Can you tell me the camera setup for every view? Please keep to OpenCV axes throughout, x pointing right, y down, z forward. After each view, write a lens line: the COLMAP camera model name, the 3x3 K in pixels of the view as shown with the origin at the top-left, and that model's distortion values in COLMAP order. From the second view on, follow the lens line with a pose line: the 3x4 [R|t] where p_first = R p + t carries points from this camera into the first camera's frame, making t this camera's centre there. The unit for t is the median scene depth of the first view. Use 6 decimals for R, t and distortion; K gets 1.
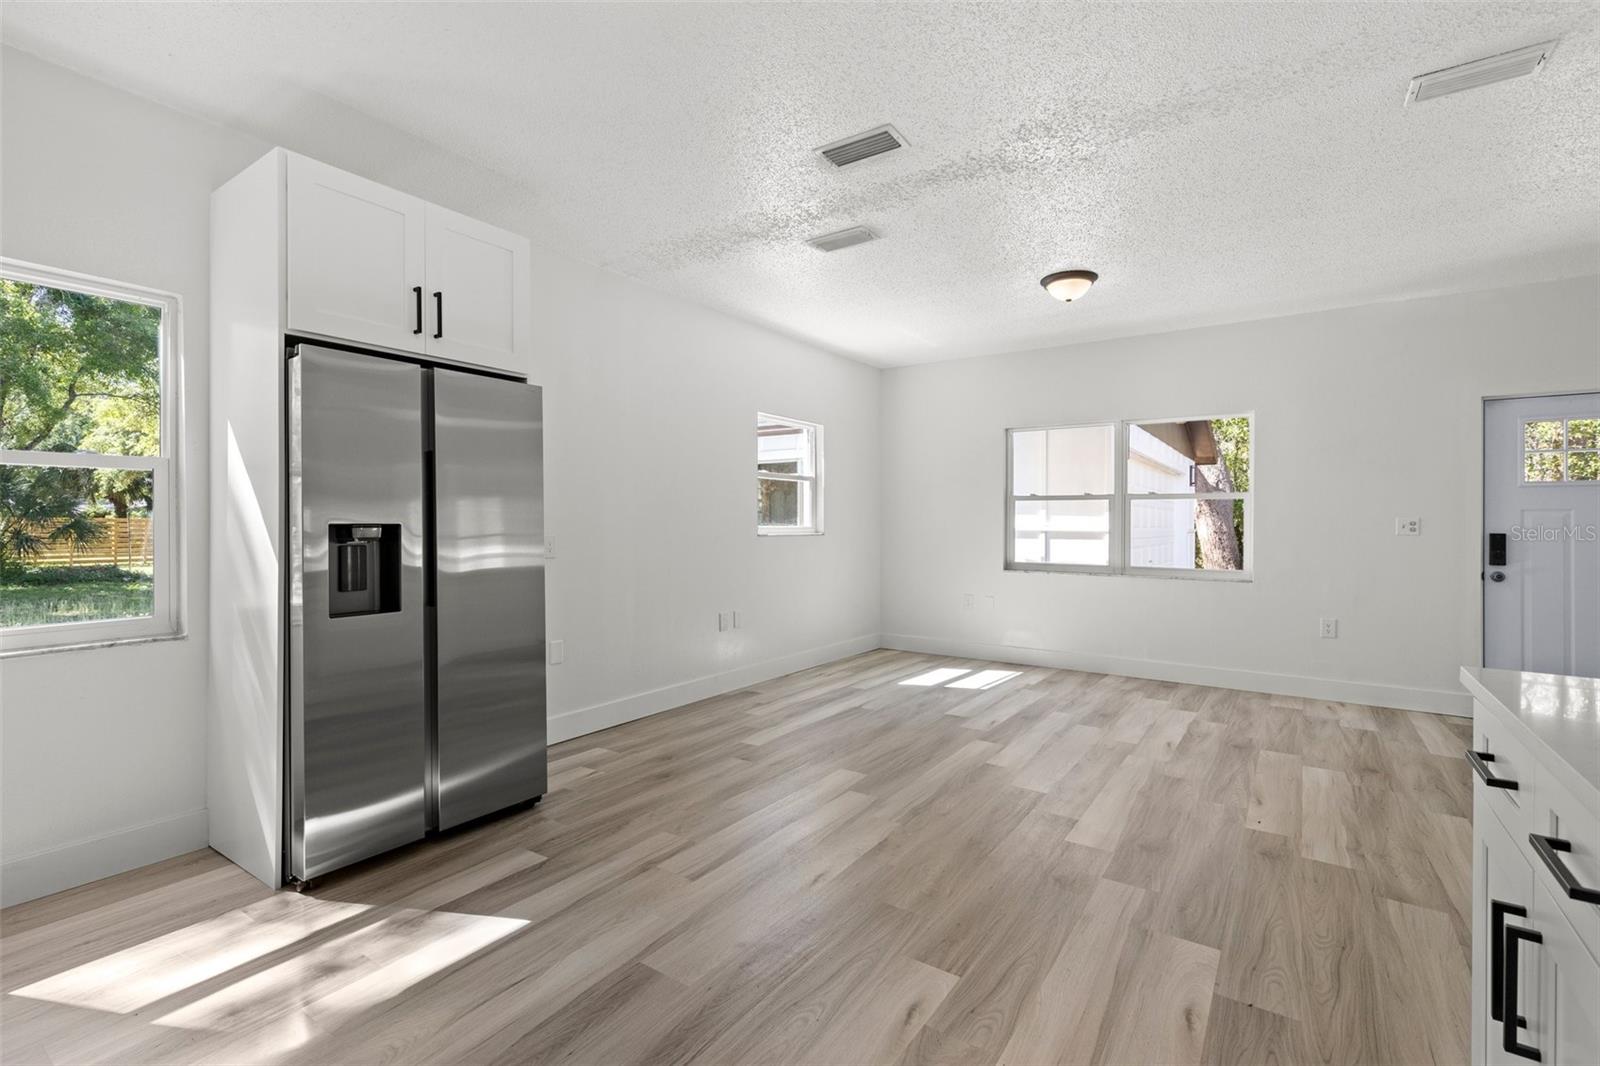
lens RADIAL K [[721.8, 0, 794.6], [0, 721.8, 524.9], [0, 0, 1]] dist [-0.003212, -0.000549]
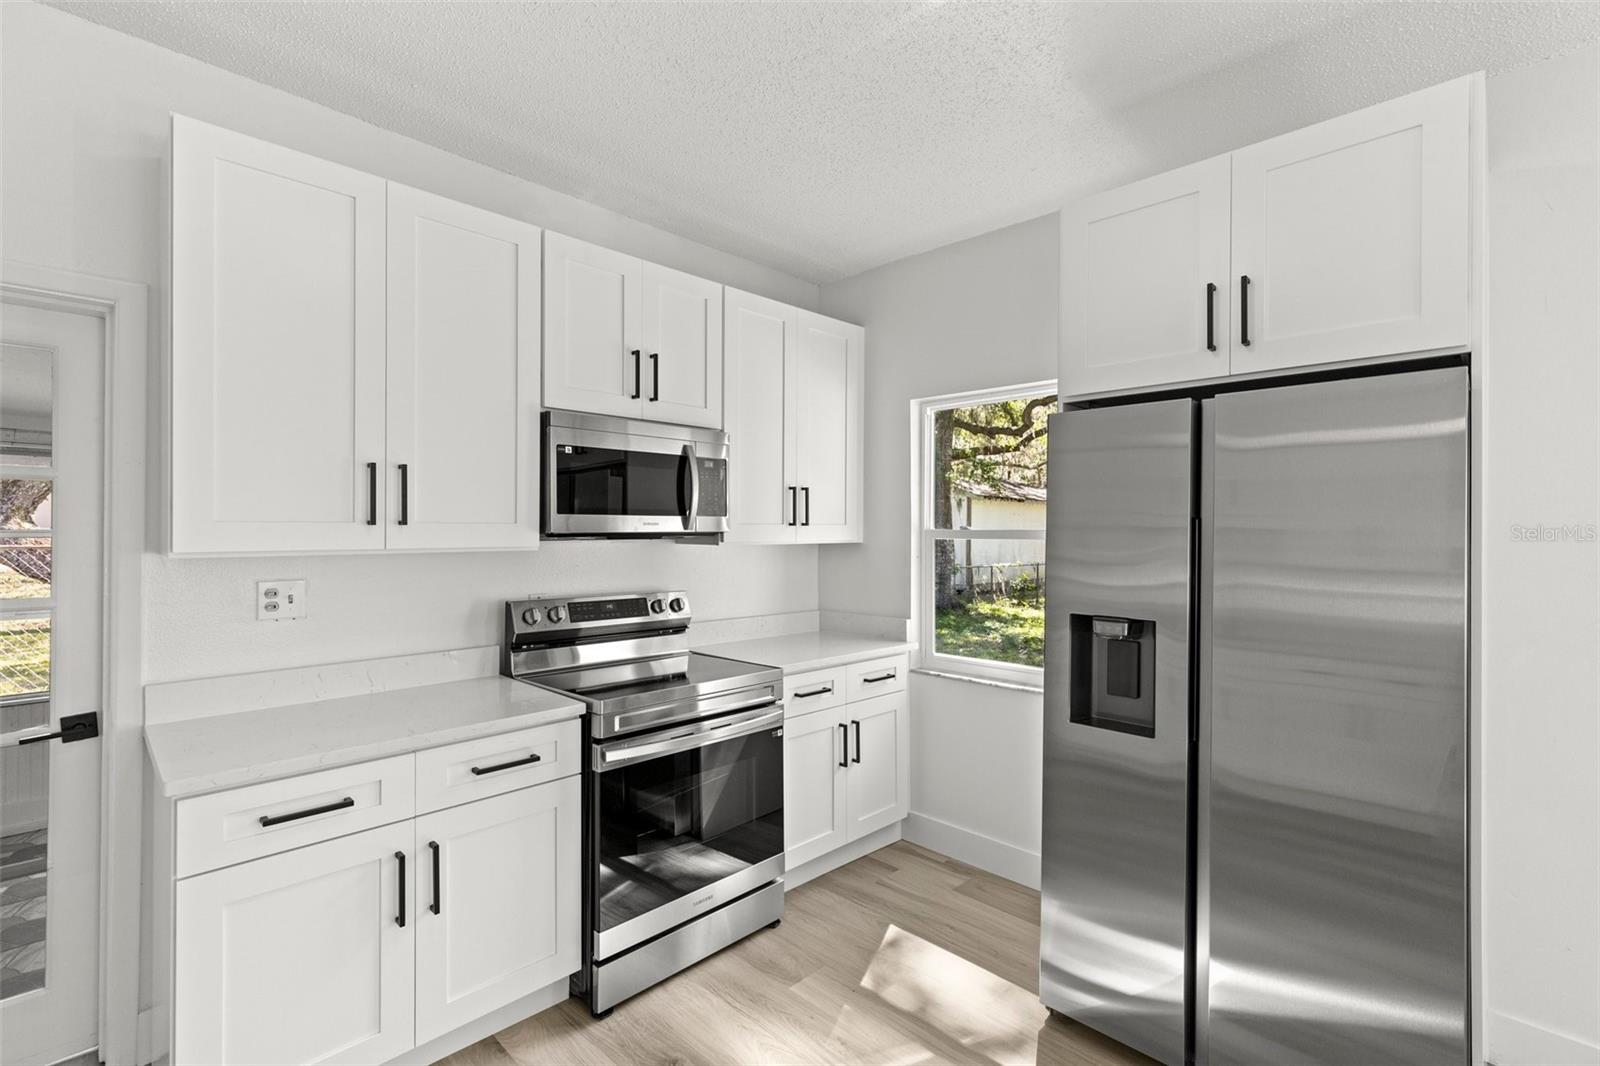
lens RADIAL K [[722.0, 0, 797.8], [0, 722.0, 530.1], [0, 0, 1]] dist [0.008789, -0.000840]
pose [[-0.165595, -0.002022, -0.986192, 0.171599], [-0.009842, 0.999951, -0.000397, -0.061861], [0.986145, 0.009640, -0.165607, 0.521676]]
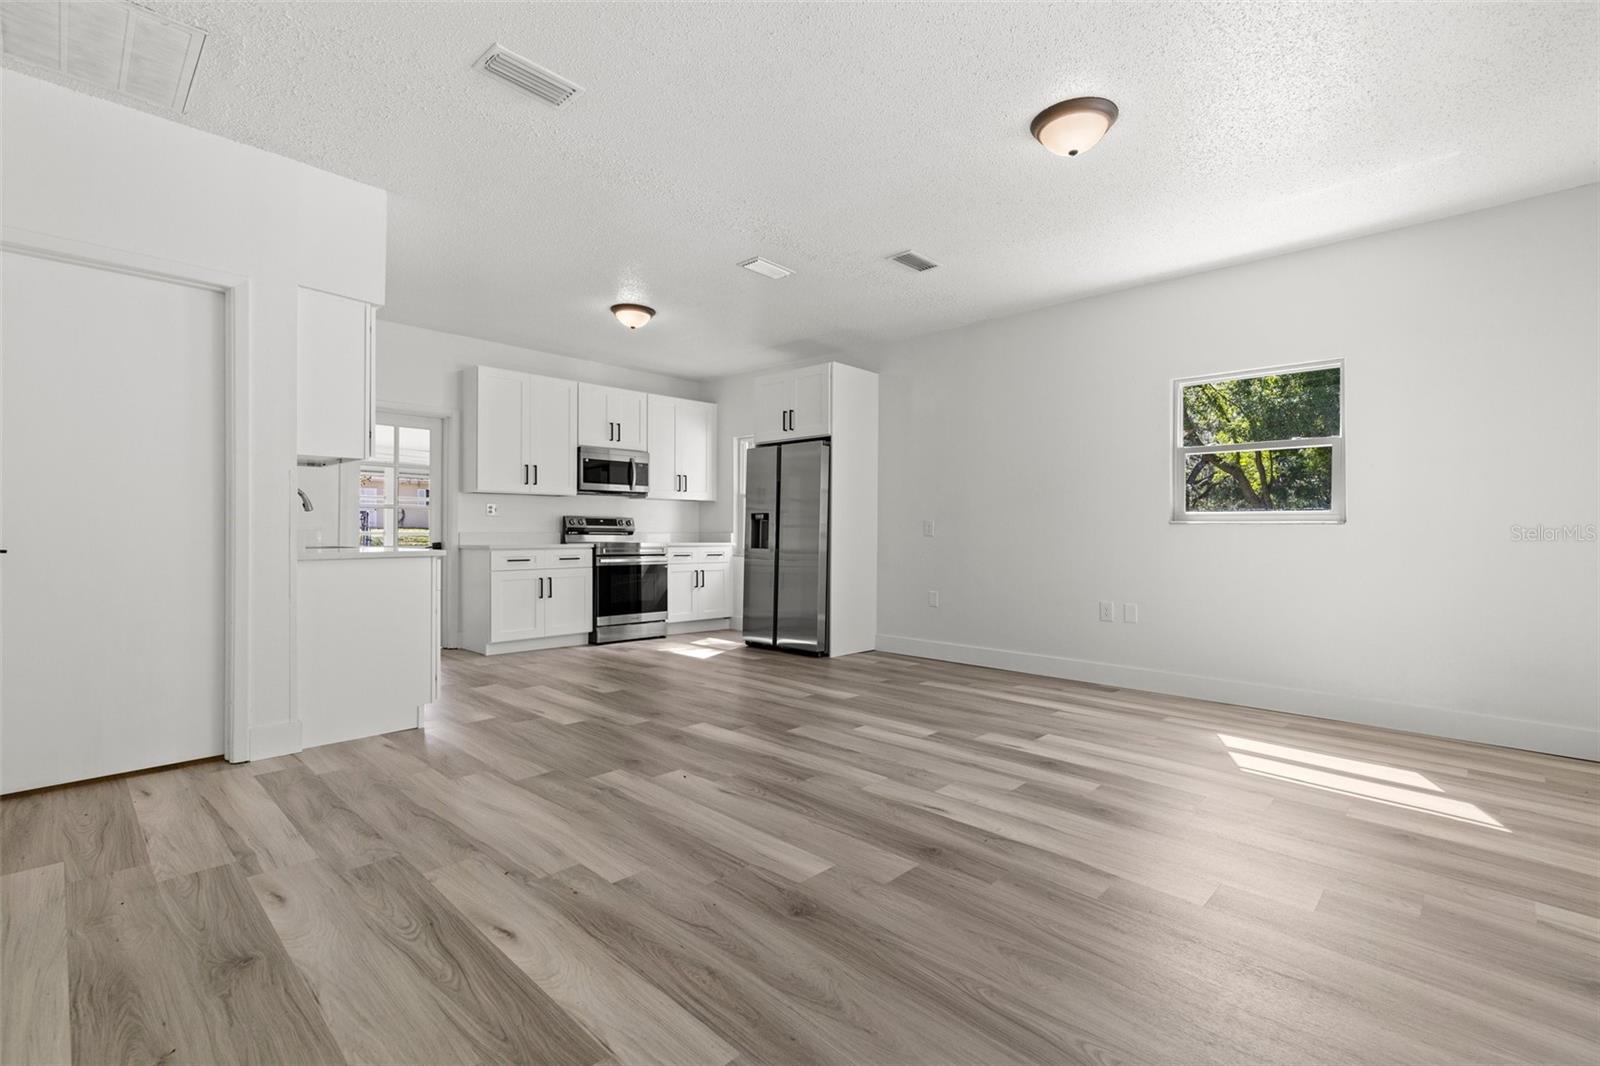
lens RADIAL K [[722.0, 0, 797.8], [0, 722.0, 530.1], [0, 0, 1]] dist [0.008789, -0.000840]
pose [[-0.152450, -0.005476, -0.988296, 1.267709], [-0.010523, 0.999937, -0.003917, 0.044221], [0.988255, 0.009803, -0.152498, 1.007779]]
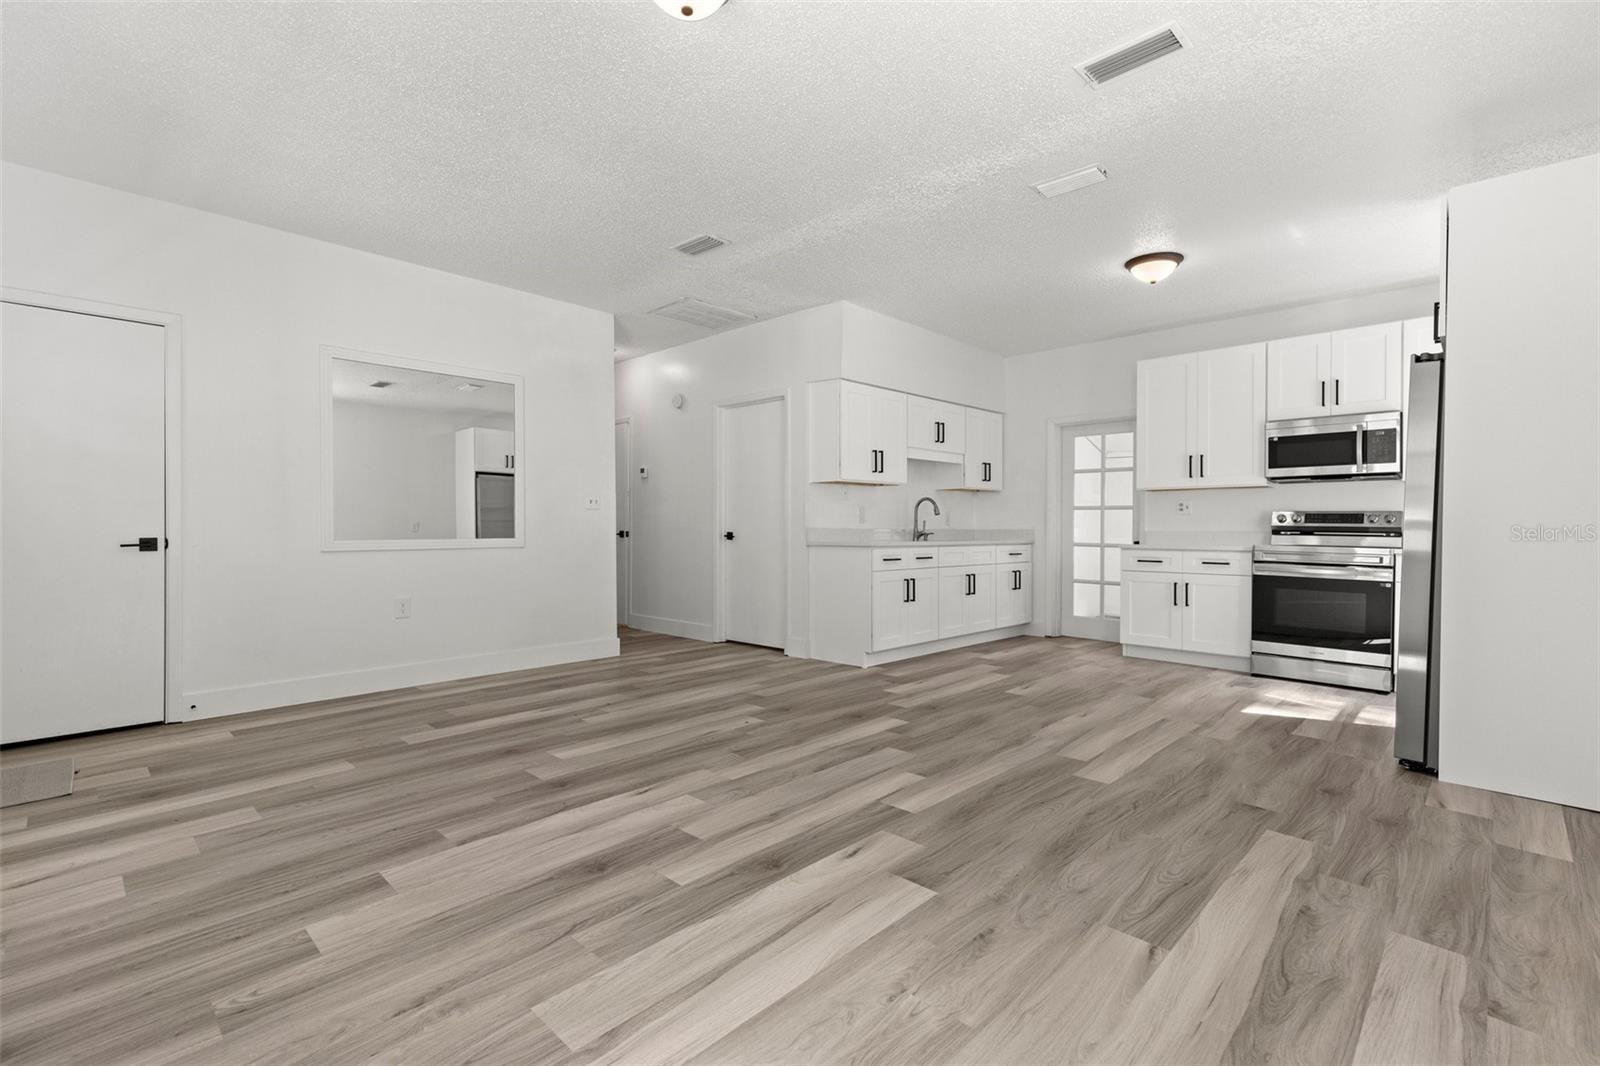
lens RADIAL K [[722.0, 0, 797.8], [0, 722.0, 530.1], [0, 0, 1]] dist [0.008789, -0.000840]
pose [[-0.987415, -0.008907, 0.157897, 0.267631], [-0.007567, 0.999930, 0.009089, 0.039028], [-0.157967, 0.007780, -0.987414, 1.742570]]
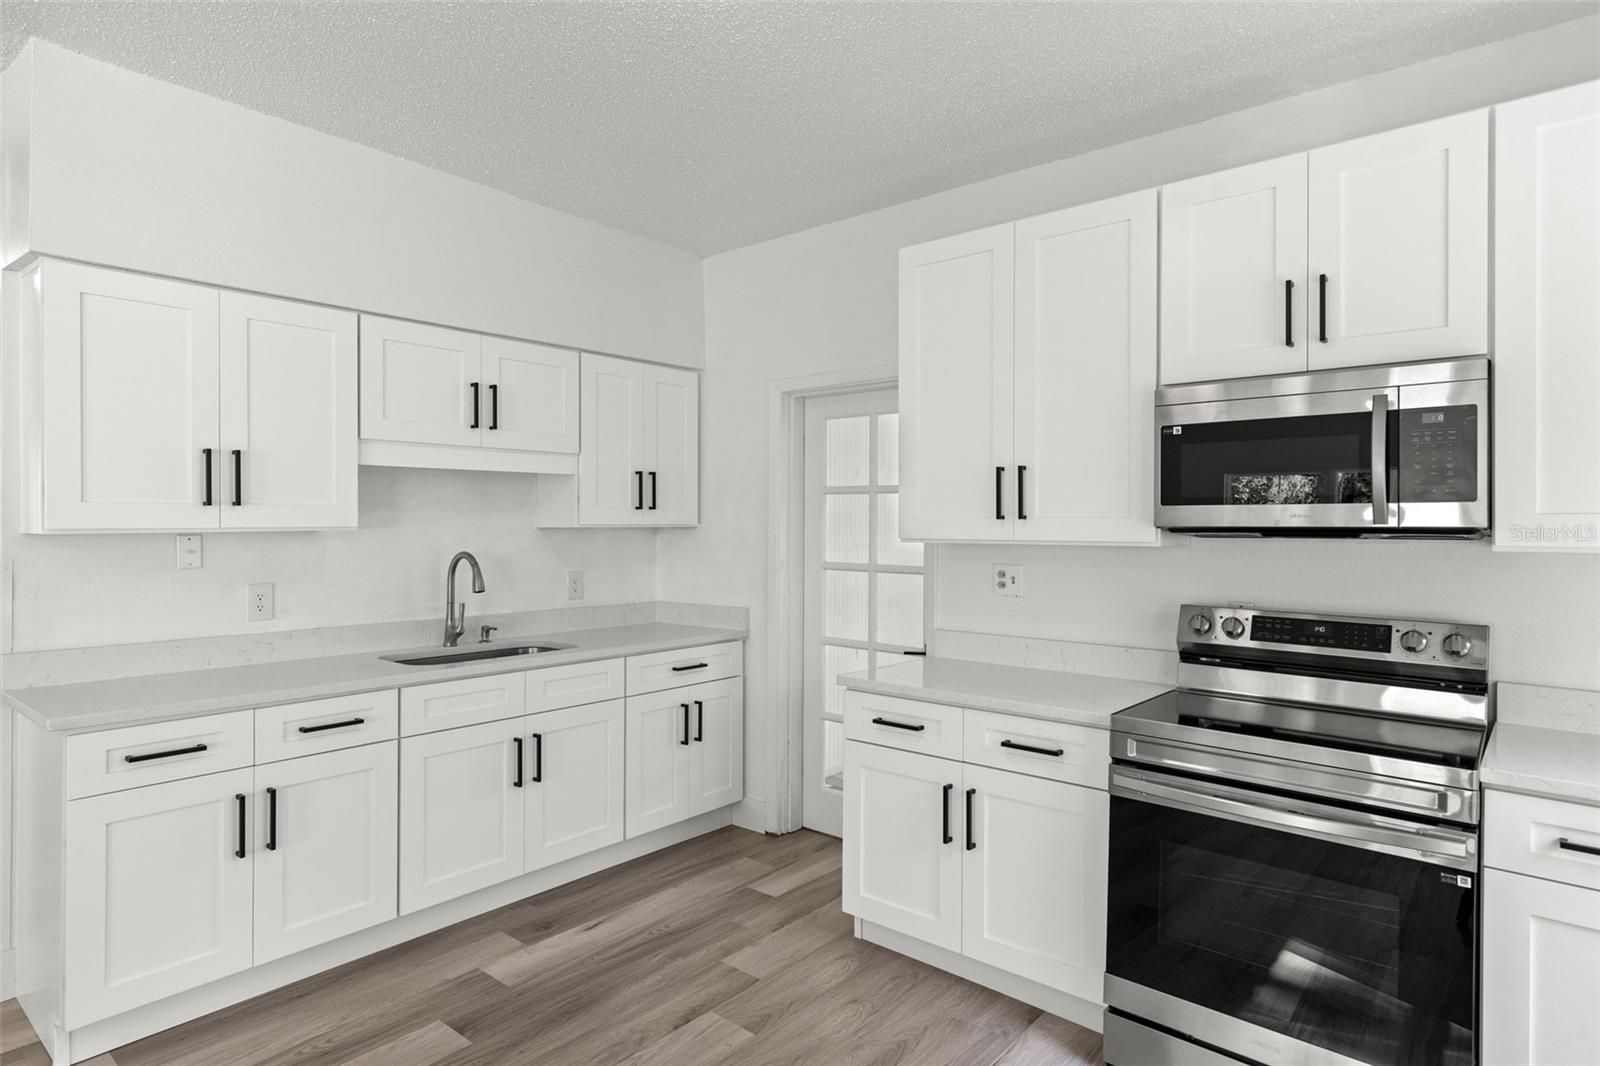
lens RADIAL K [[877.8, 0, 801.3], [0, 877.8, 523.0], [0, 0, 1]] dist [0.007366, 0.000331]
pose [[-0.996132, -0.007572, 0.087543, -0.195144], [-0.007261, 0.999966, 0.003865, -0.061195], [-0.087569, 0.003214, -0.996153, 0.903186]]
